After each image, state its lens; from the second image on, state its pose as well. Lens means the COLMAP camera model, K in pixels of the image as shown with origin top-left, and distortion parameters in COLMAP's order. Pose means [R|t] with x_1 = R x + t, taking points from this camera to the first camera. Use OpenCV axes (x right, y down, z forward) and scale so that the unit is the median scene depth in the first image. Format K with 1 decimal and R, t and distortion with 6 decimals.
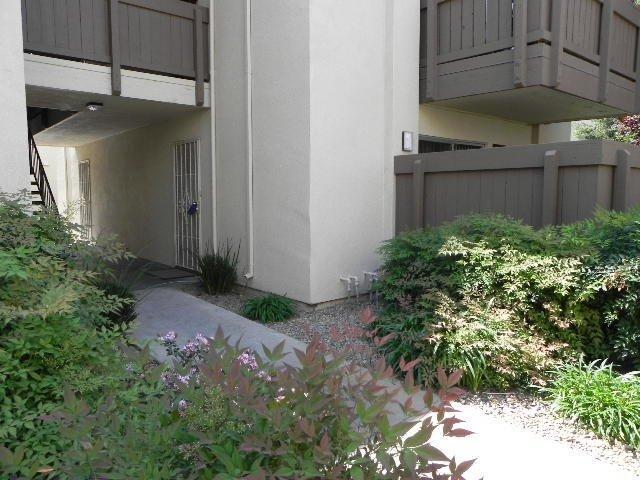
lens RADIAL K [[476.1, 0, 321.7], [0, 476.1, 231.8], [0, 0, 1]] dist [-0.011871, 0.002011]
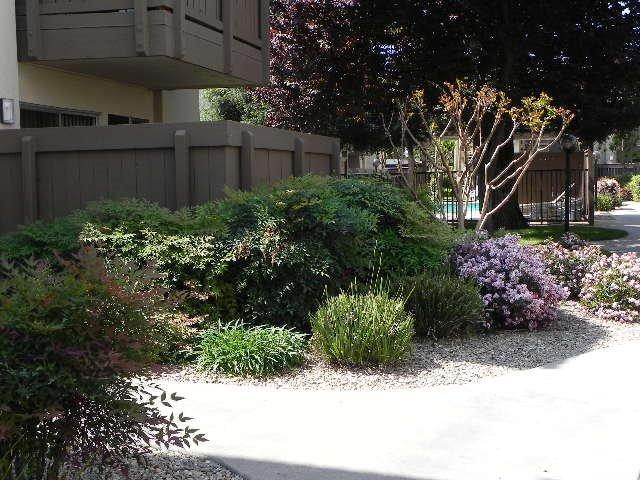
lens RADIAL K [[873.2, 0, 320.0], [0, 873.2, 240.0], [0, 0, 1]] dist [0.015358, -0.017538]
pose [[0.819291, -0.053611, 0.570866, -0.334414], [0.064588, 0.997912, 0.001020, 0.071759], [-0.569728, 0.036035, 0.821043, -0.657678]]
